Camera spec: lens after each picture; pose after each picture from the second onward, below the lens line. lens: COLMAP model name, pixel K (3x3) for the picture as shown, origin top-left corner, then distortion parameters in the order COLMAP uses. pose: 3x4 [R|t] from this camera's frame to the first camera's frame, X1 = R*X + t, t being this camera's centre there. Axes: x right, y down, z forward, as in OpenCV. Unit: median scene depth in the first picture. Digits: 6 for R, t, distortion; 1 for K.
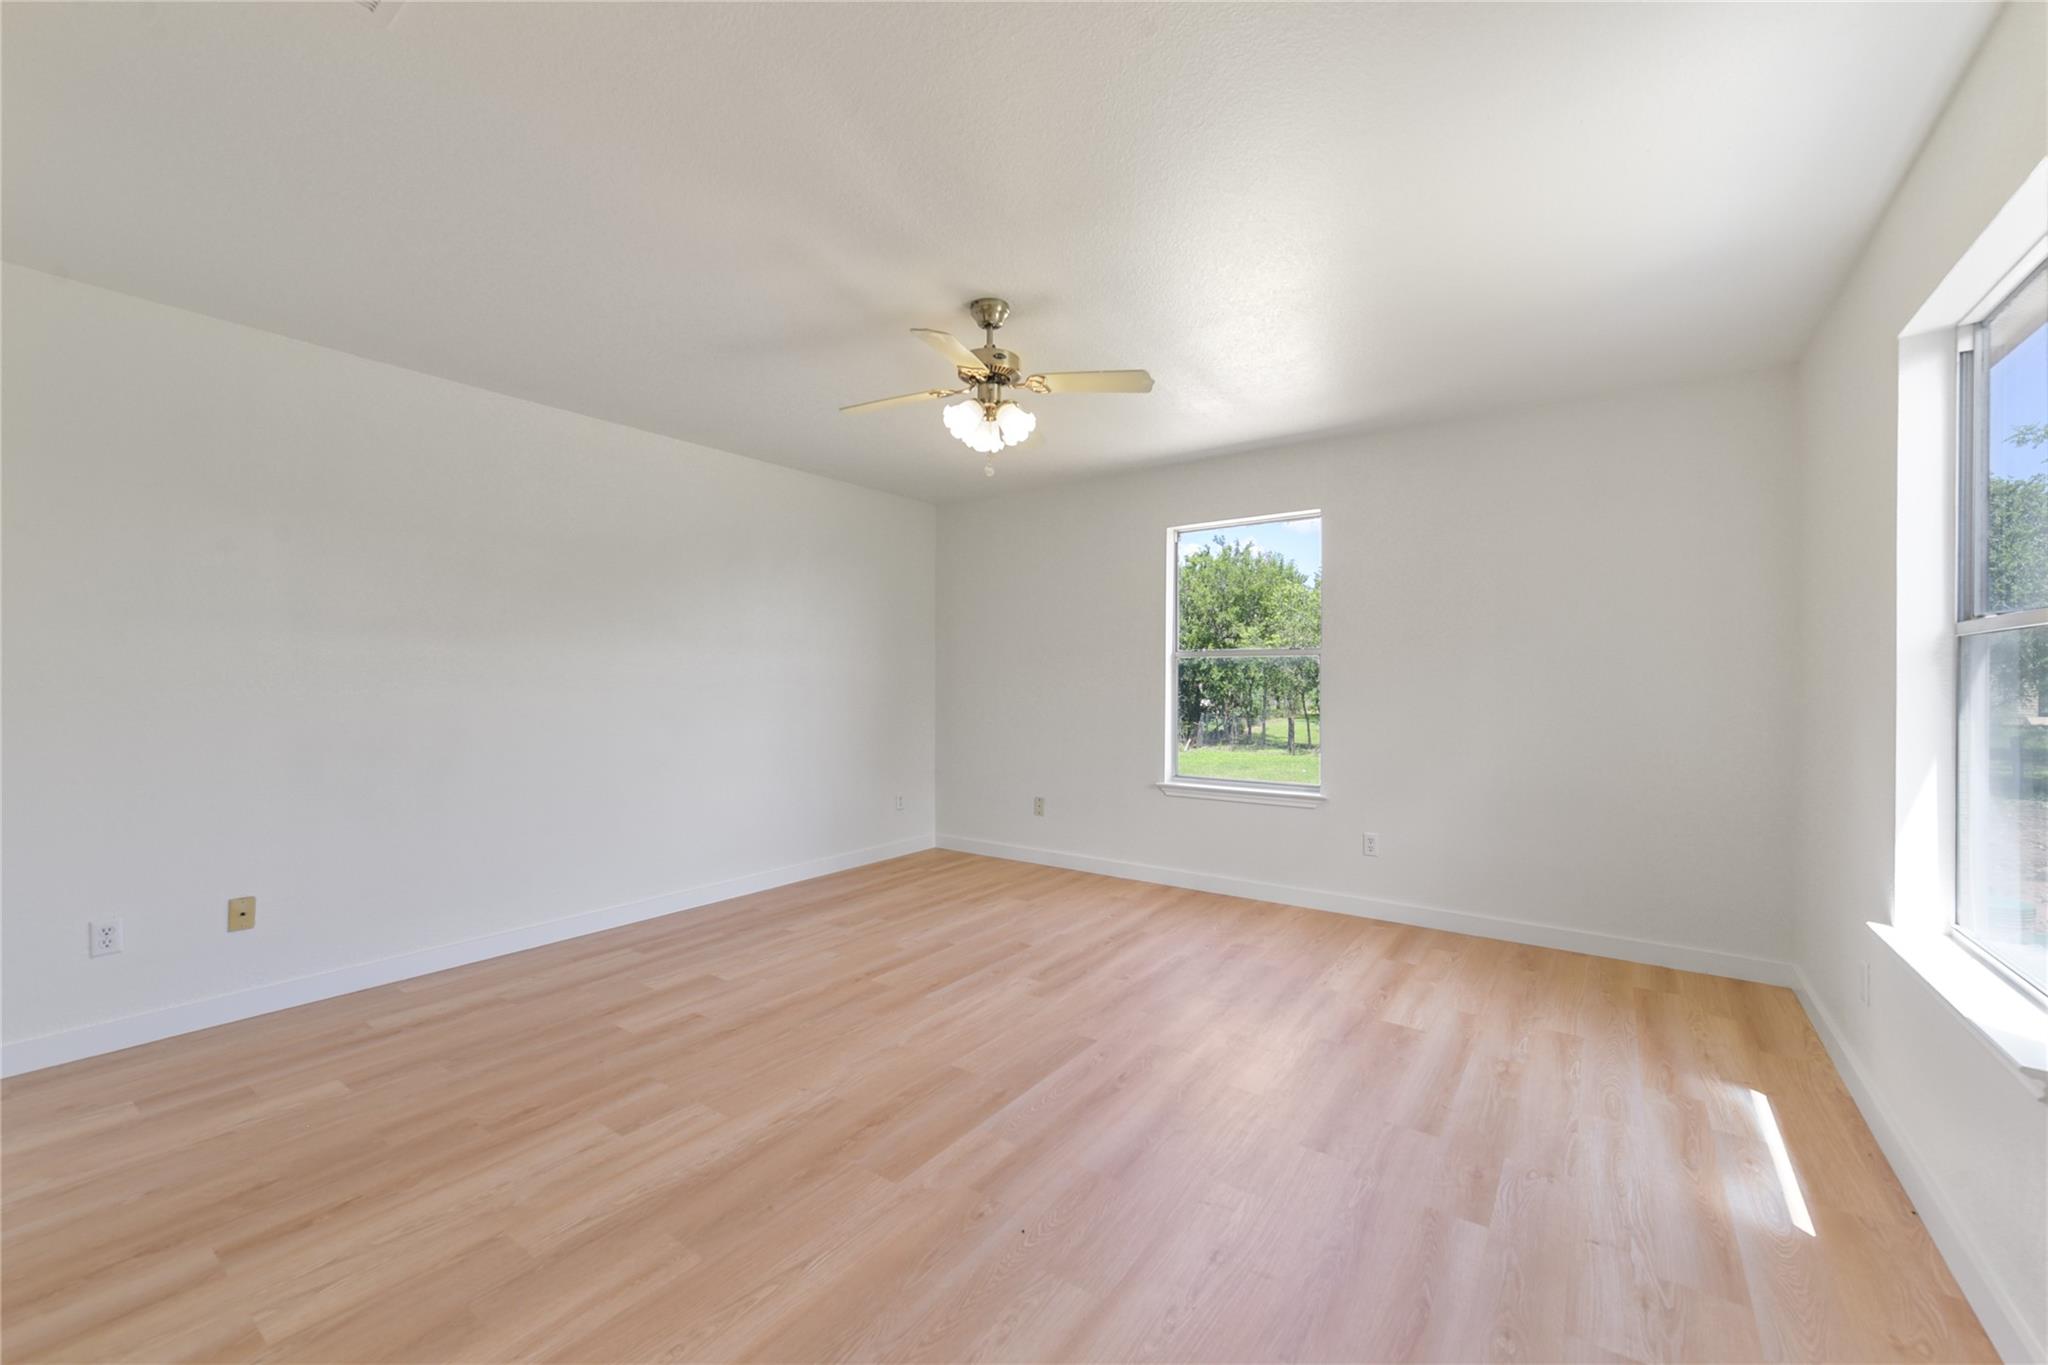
lens RADIAL K [[808.9, 0, 1032.2], [0, 808.9, 686.2], [0, 0, 1]] dist [0.007932, -0.000020]
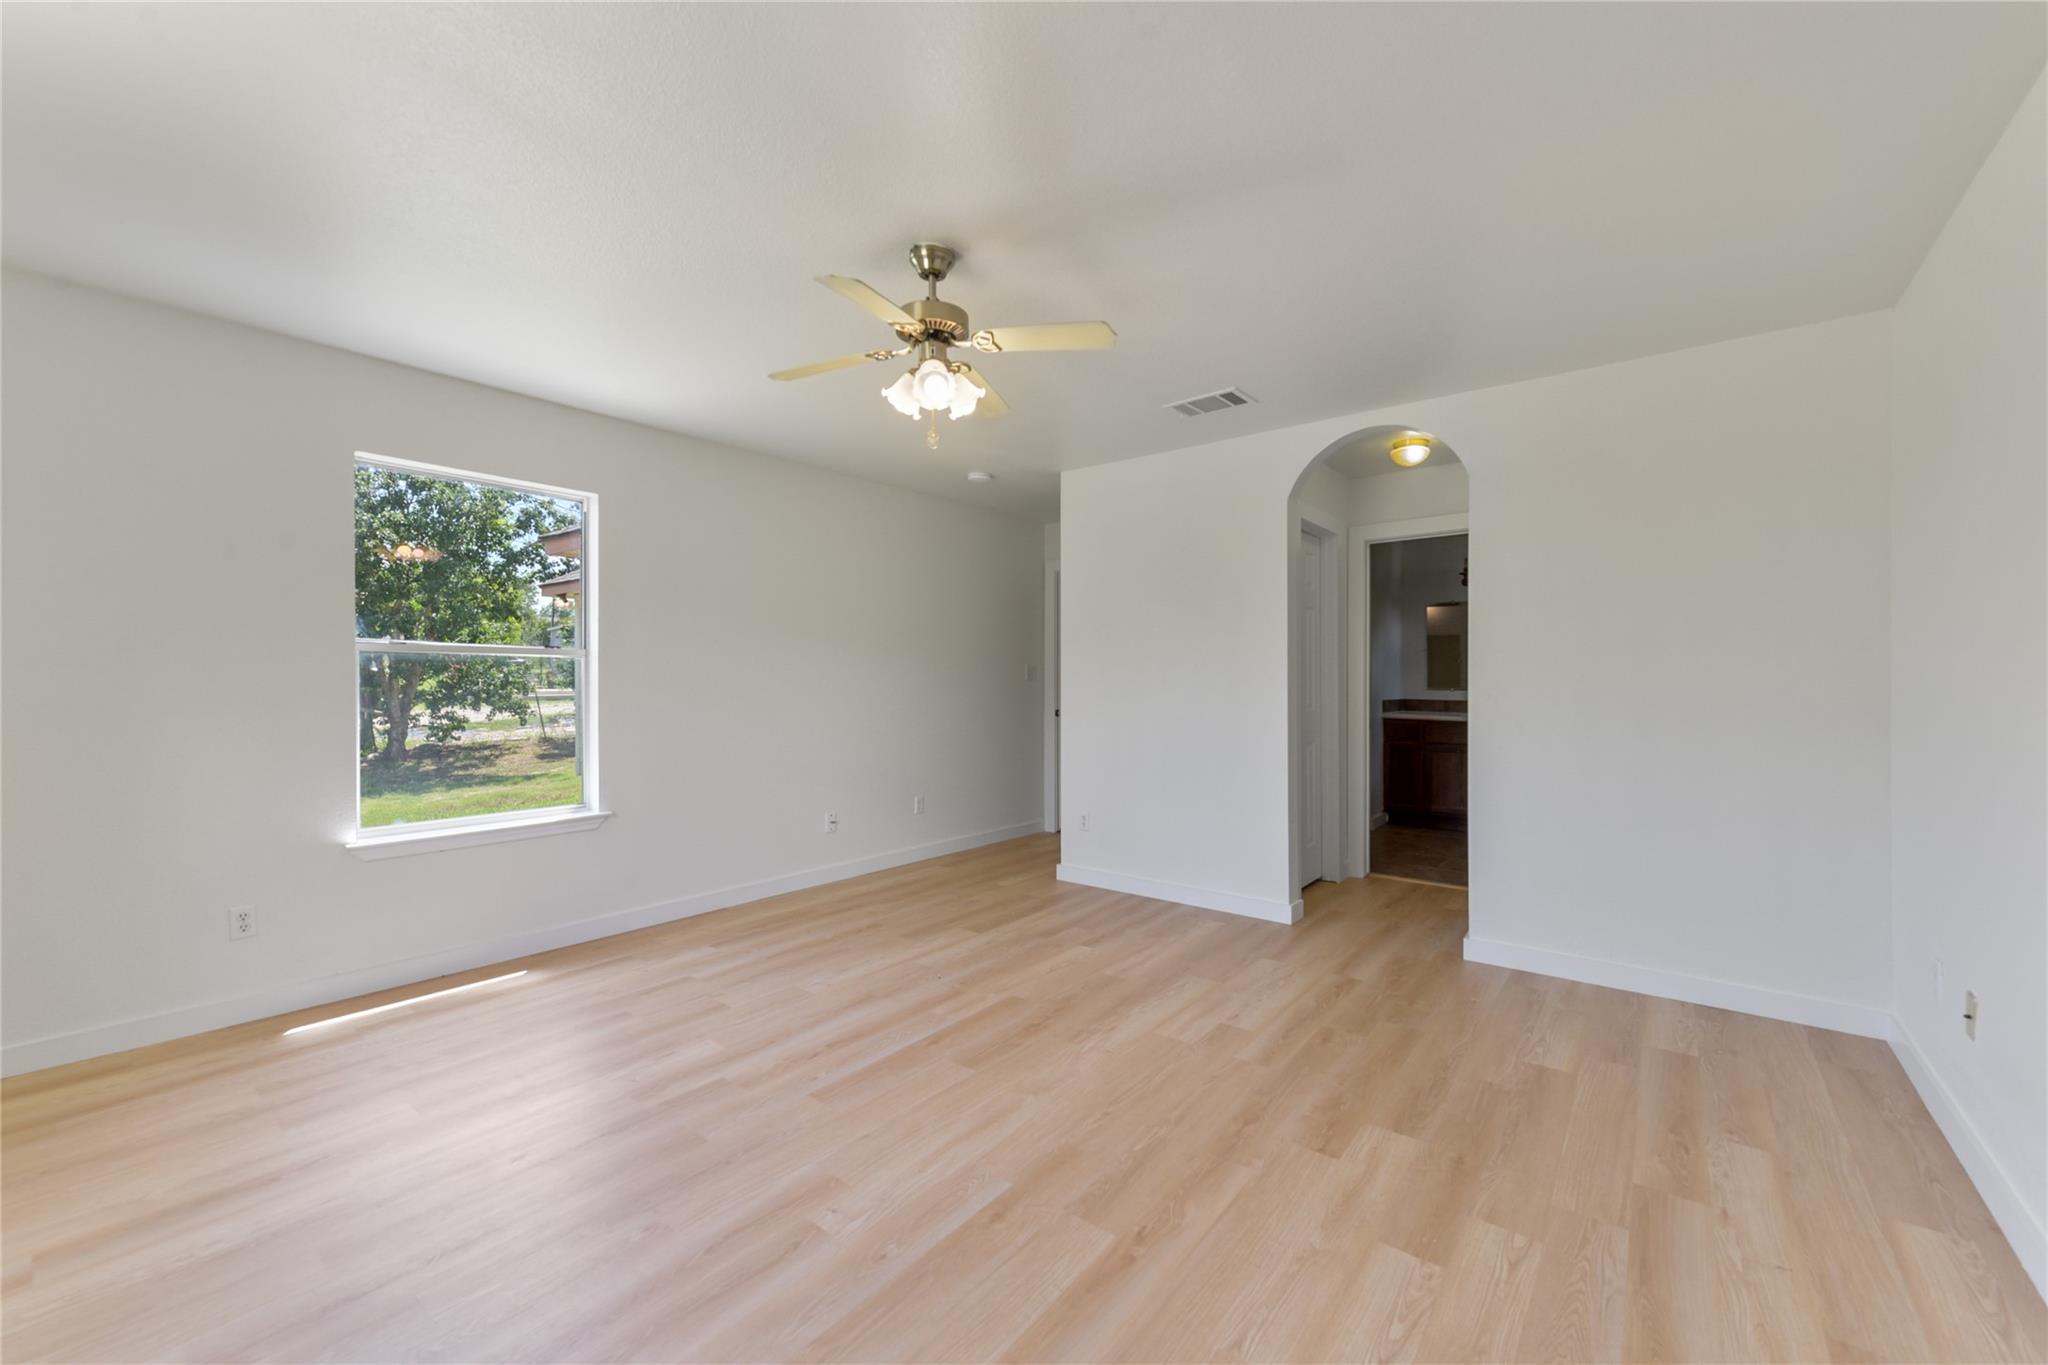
lens RADIAL K [[808.9, 0, 1032.2], [0, 808.9, 686.2], [0, 0, 1]] dist [0.007932, -0.000020]
pose [[-0.998915, -0.002620, 0.046503, -0.211906], [-0.001742, 0.999820, 0.018915, -0.020102], [-0.046545, 0.018813, -0.998739, 1.946925]]
